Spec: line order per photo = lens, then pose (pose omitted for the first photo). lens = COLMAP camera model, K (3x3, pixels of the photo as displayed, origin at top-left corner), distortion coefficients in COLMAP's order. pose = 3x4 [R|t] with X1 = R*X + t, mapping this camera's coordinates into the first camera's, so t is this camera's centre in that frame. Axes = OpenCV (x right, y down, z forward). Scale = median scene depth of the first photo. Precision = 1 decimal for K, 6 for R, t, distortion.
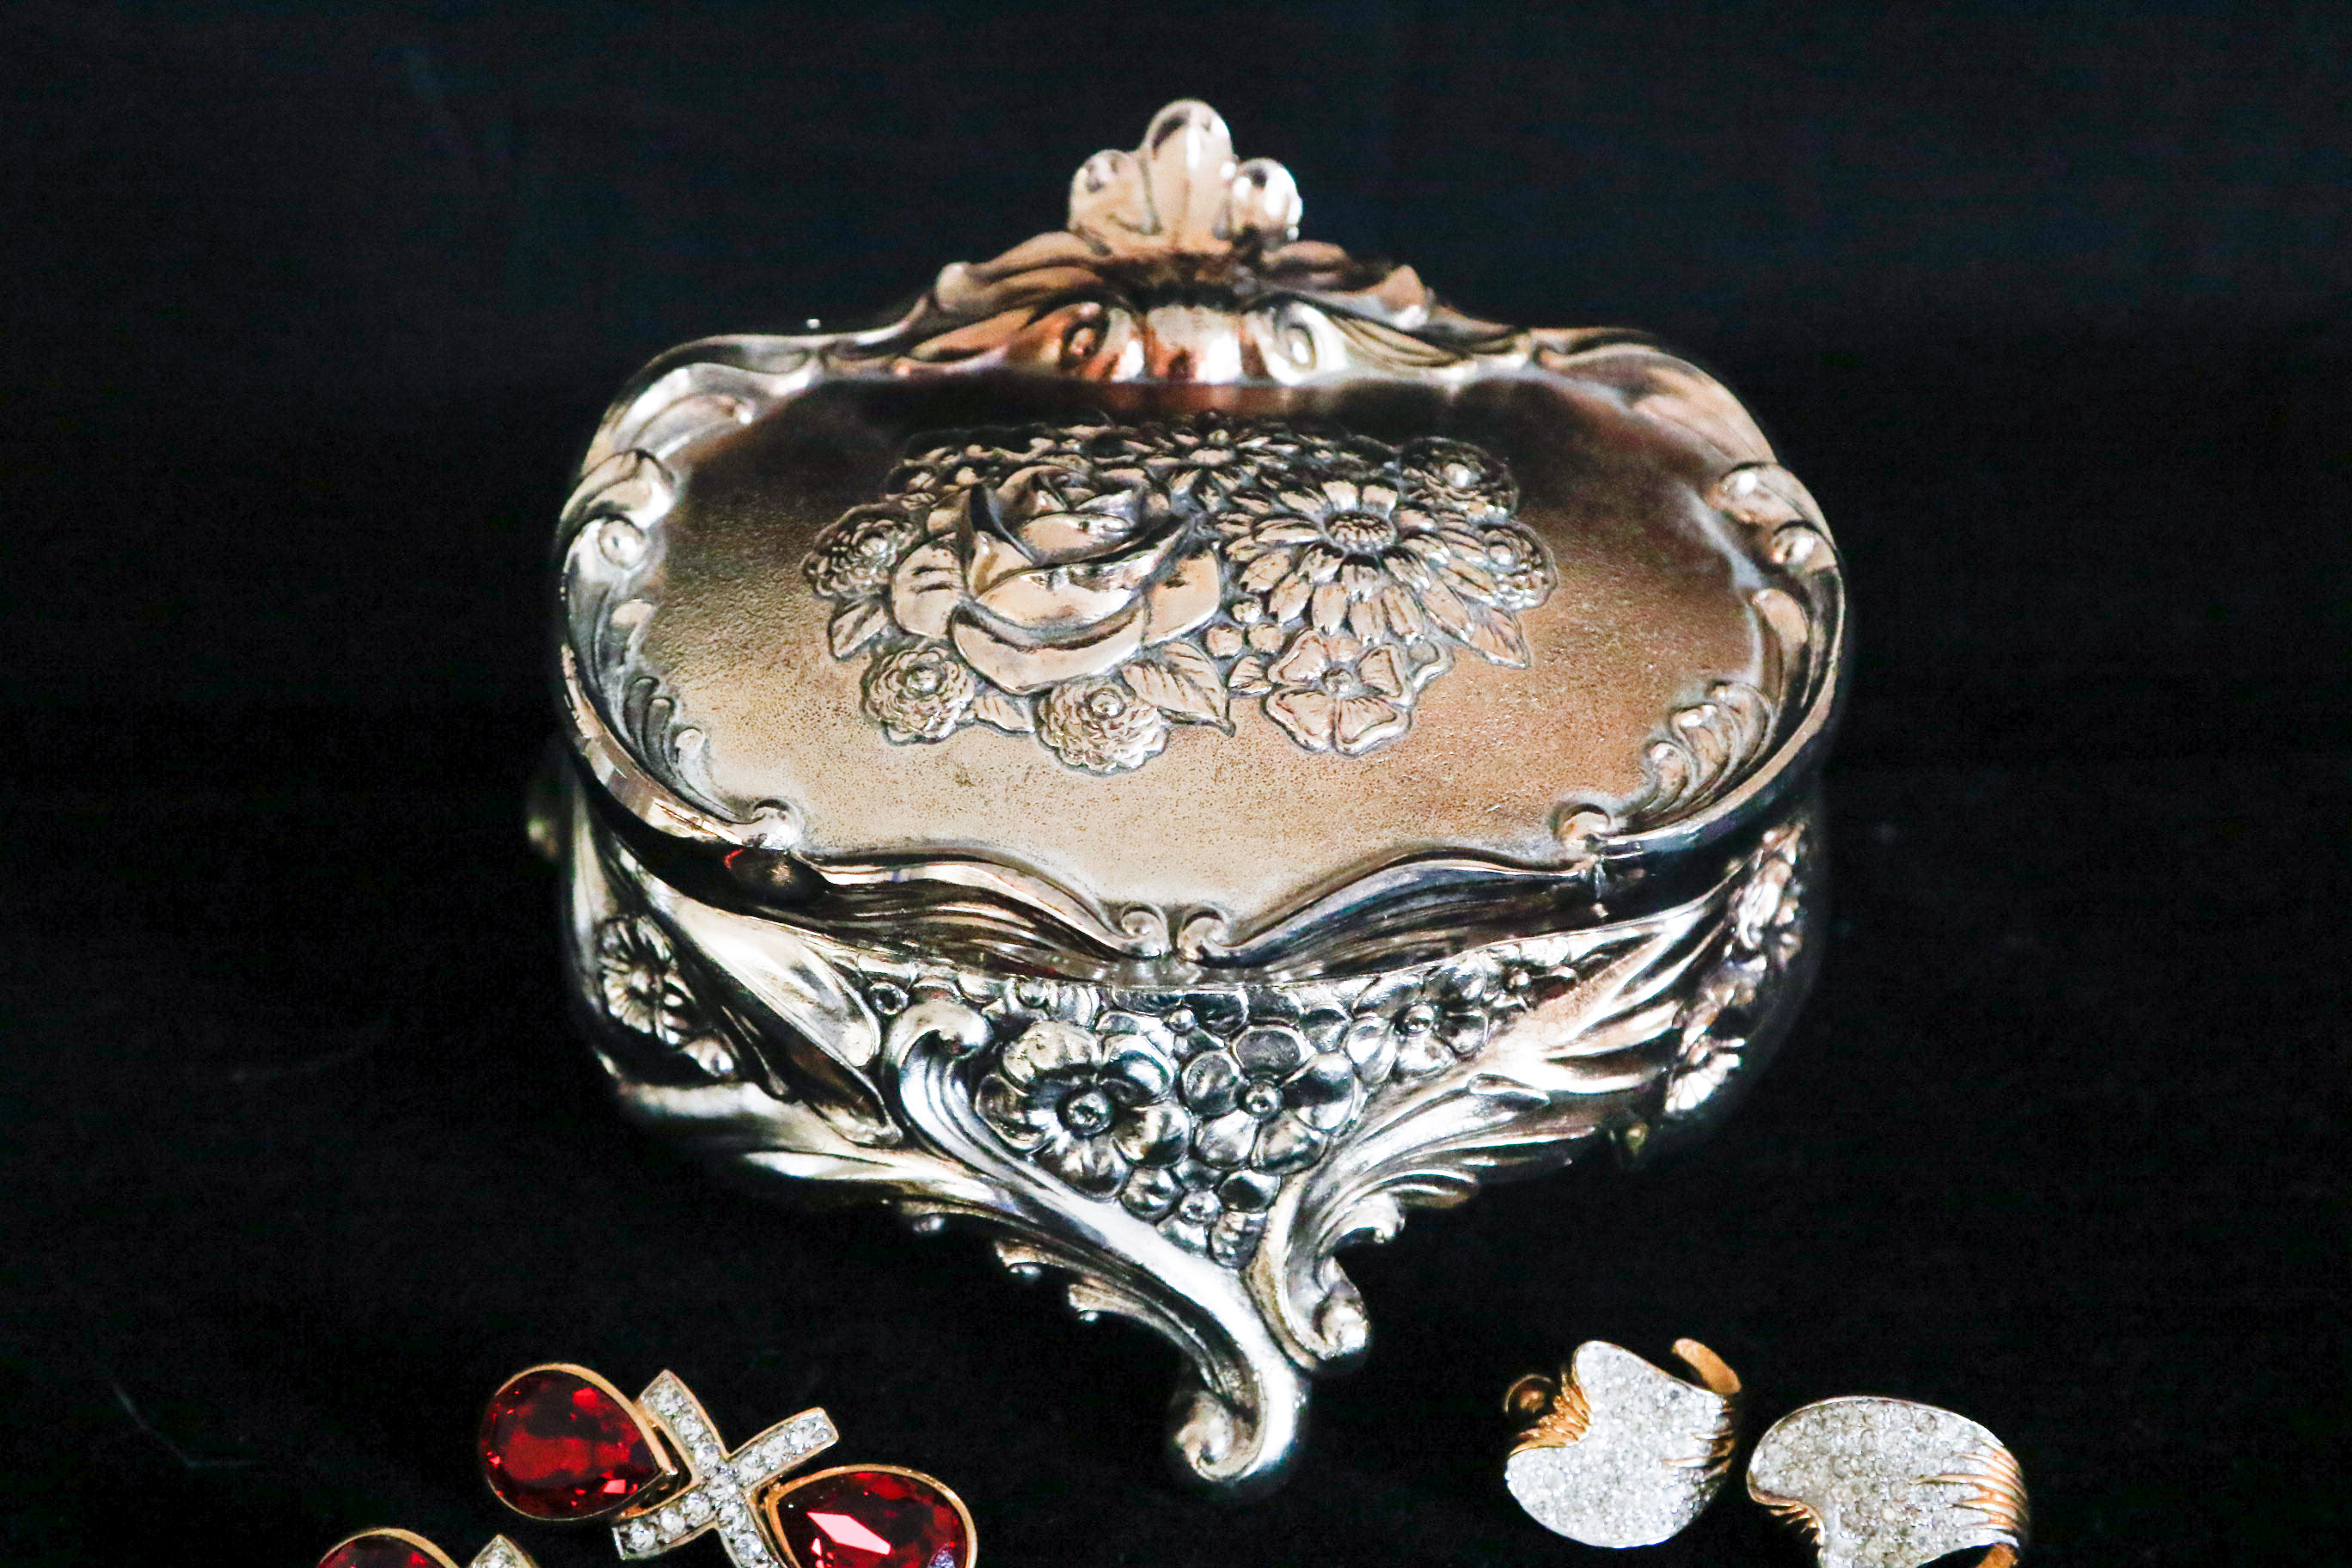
lens RADIAL K [[4440.7, 0, 1178.2], [0, 4440.7, 722.4], [0, 0, 1]] dist [-0.032259, -0.147671]
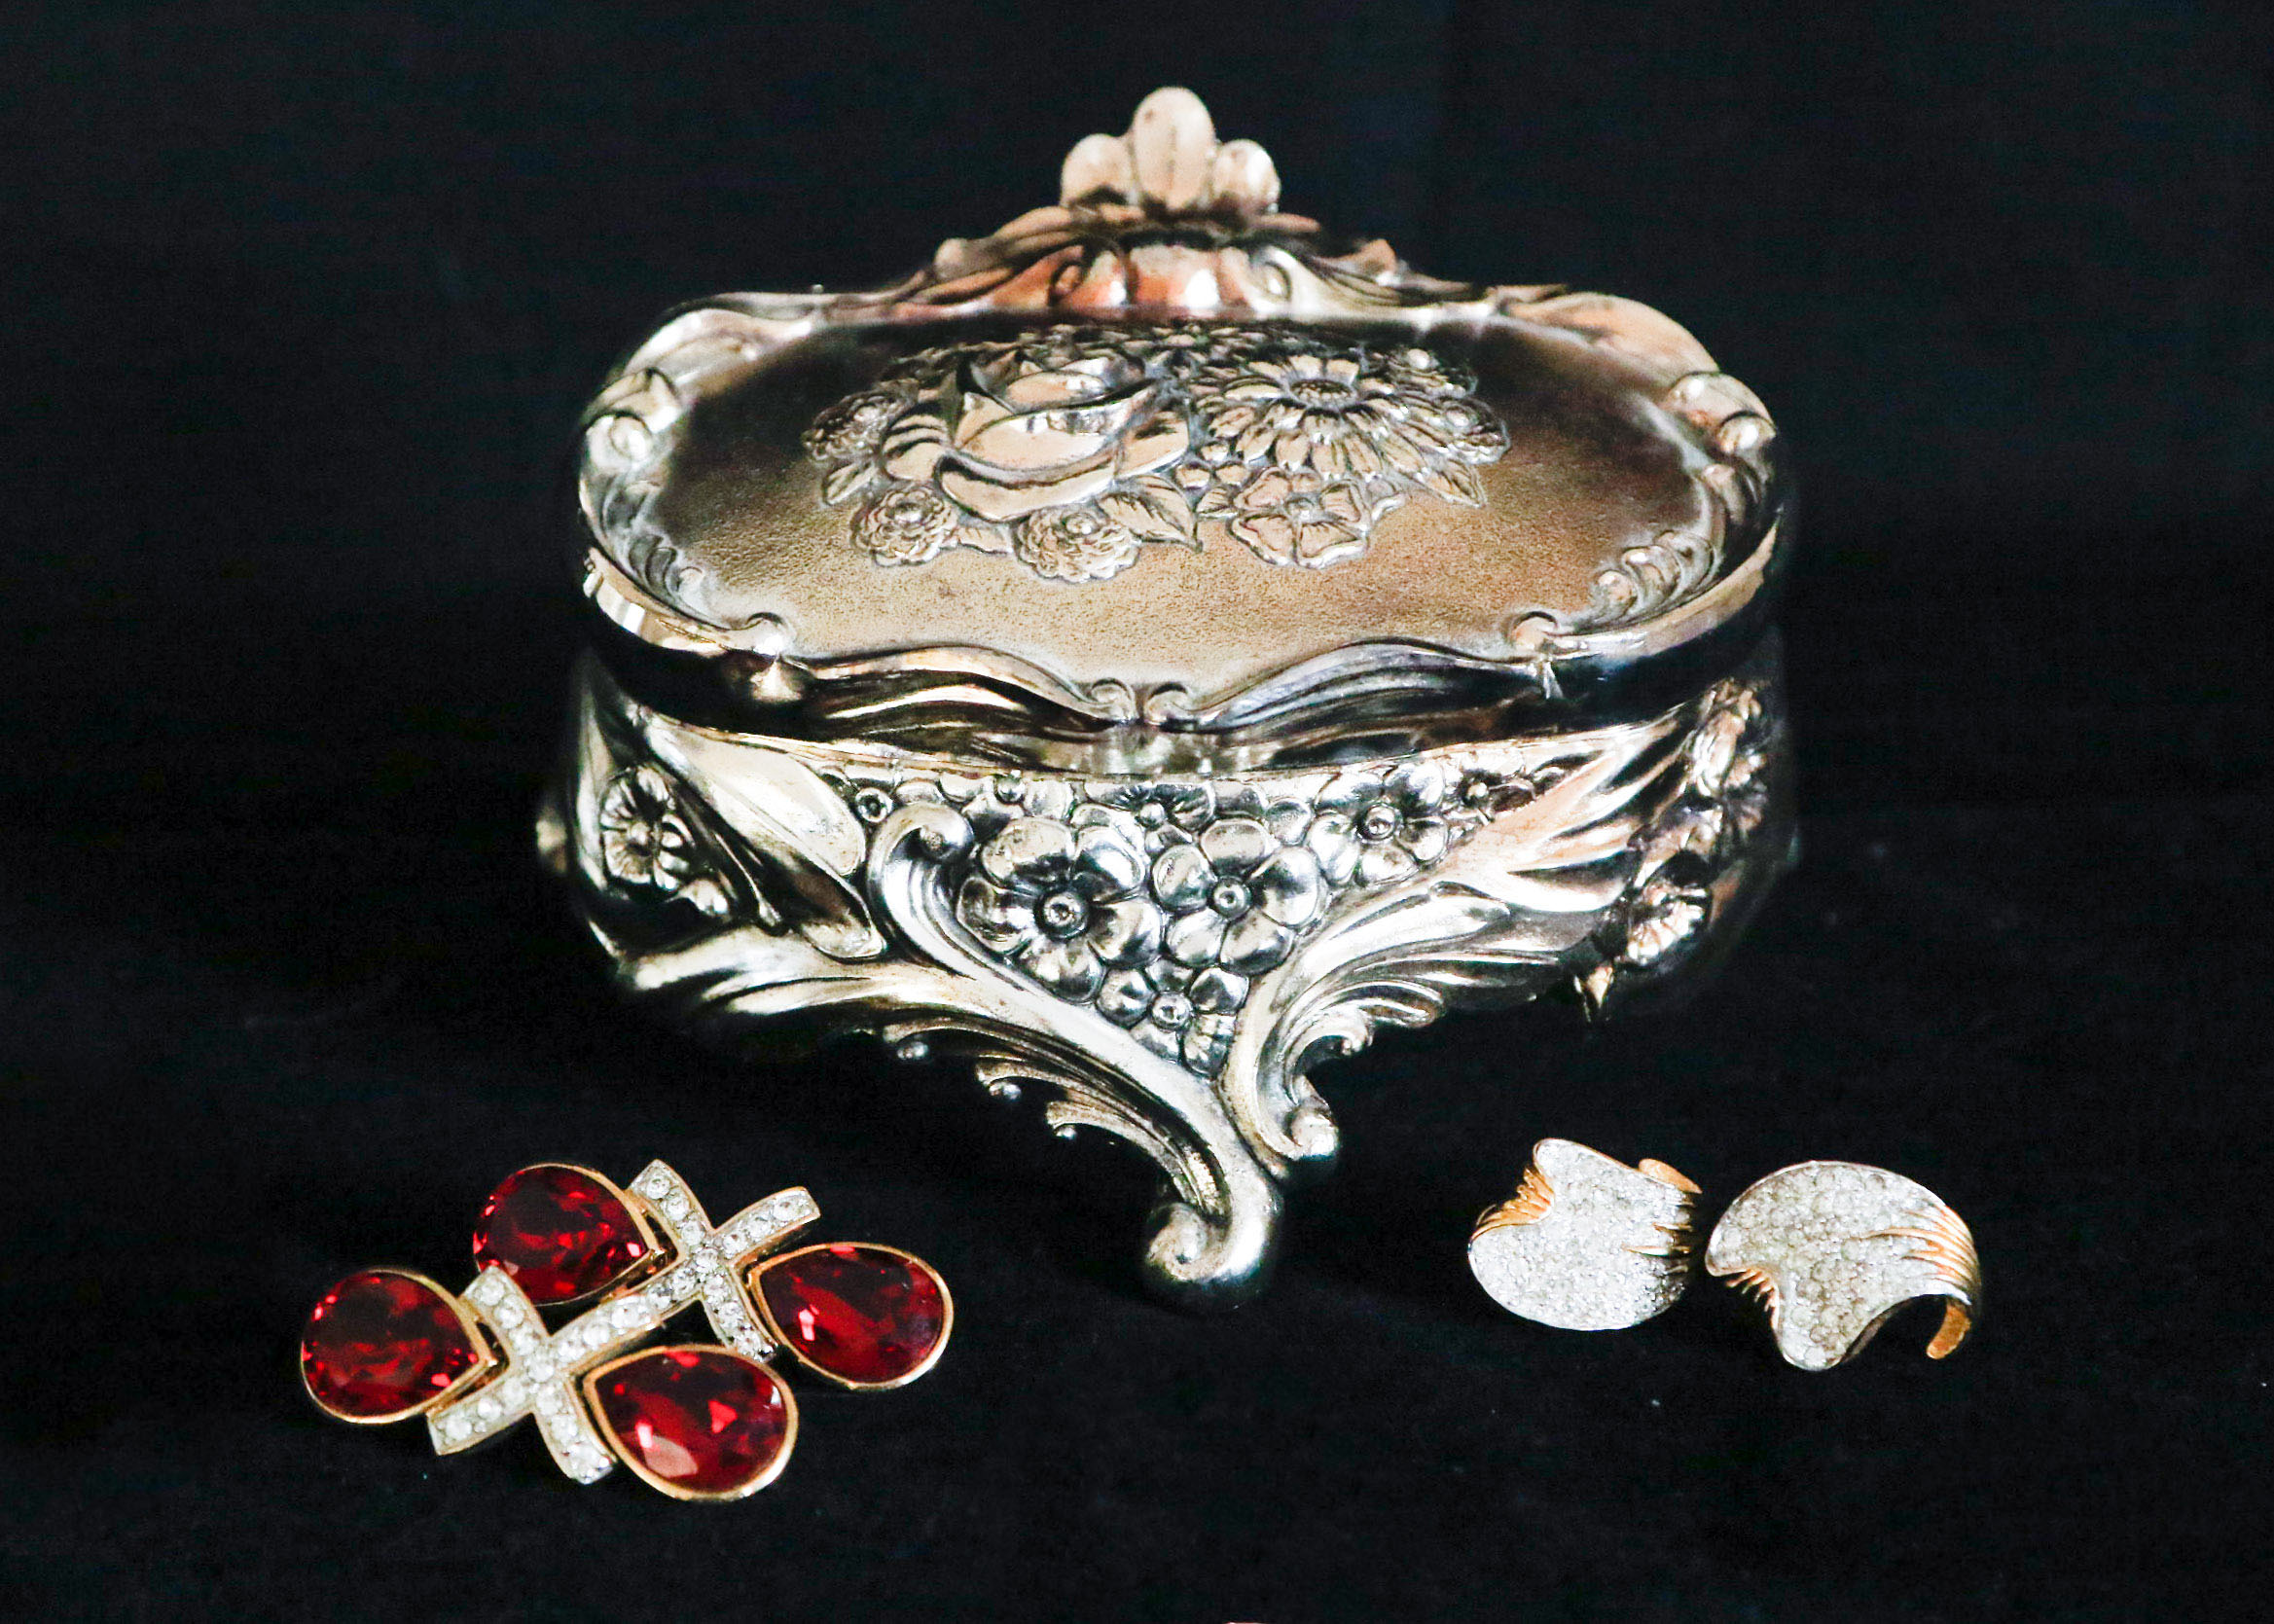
lens RADIAL K [[5203.4, 0, 1137.0], [0, 5203.4, 812.0], [0, 0, 1]] dist [-0.028232, -0.018756]
pose [[0.999325, -0.007857, -0.035873, 0.040673], [0.000234, 0.978183, -0.207747, 0.316493], [0.036723, 0.207598, 0.977525, -0.198513]]
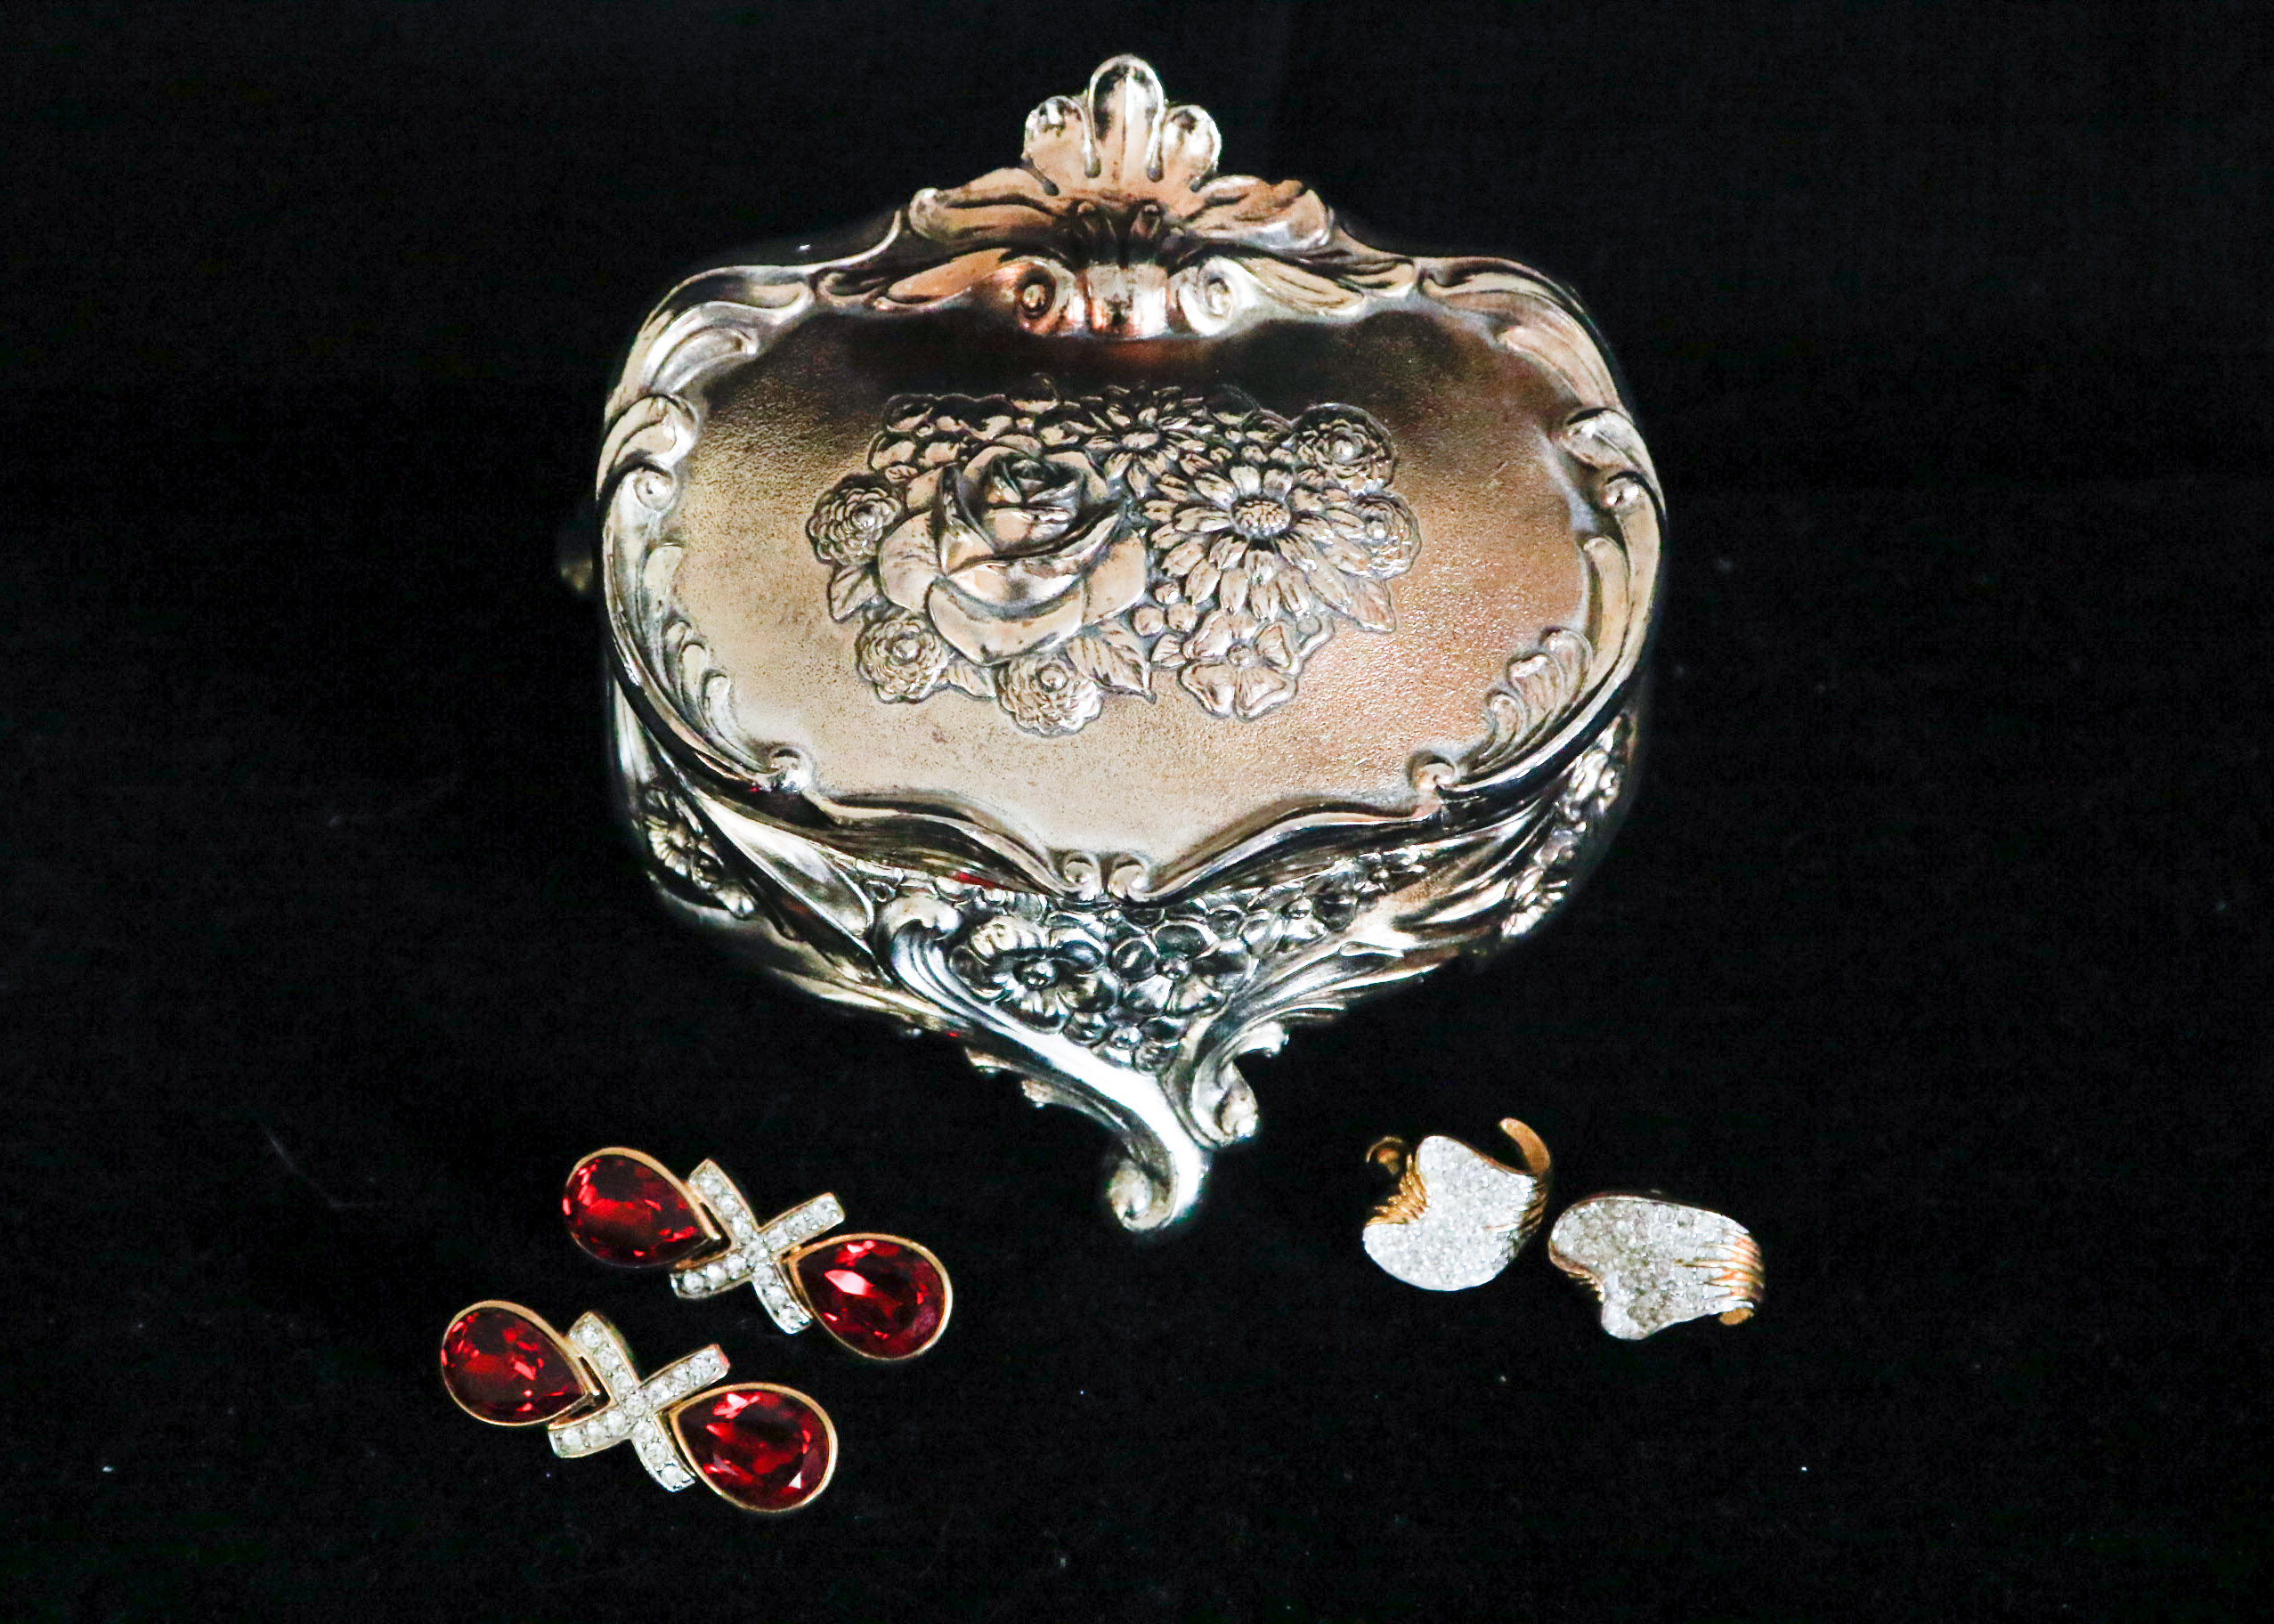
lens RADIAL K [[5699.7, 0, 1137.0], [0, 5699.7, 812.0], [0, 0, 1]] dist [-0.120520, -0.181261]
pose [[0.999966, 0.008212, -0.001187, 0.009415], [-0.007348, 0.942842, 0.333158, -0.494483], [0.003855, -0.333138, 0.942870, -0.514577]]
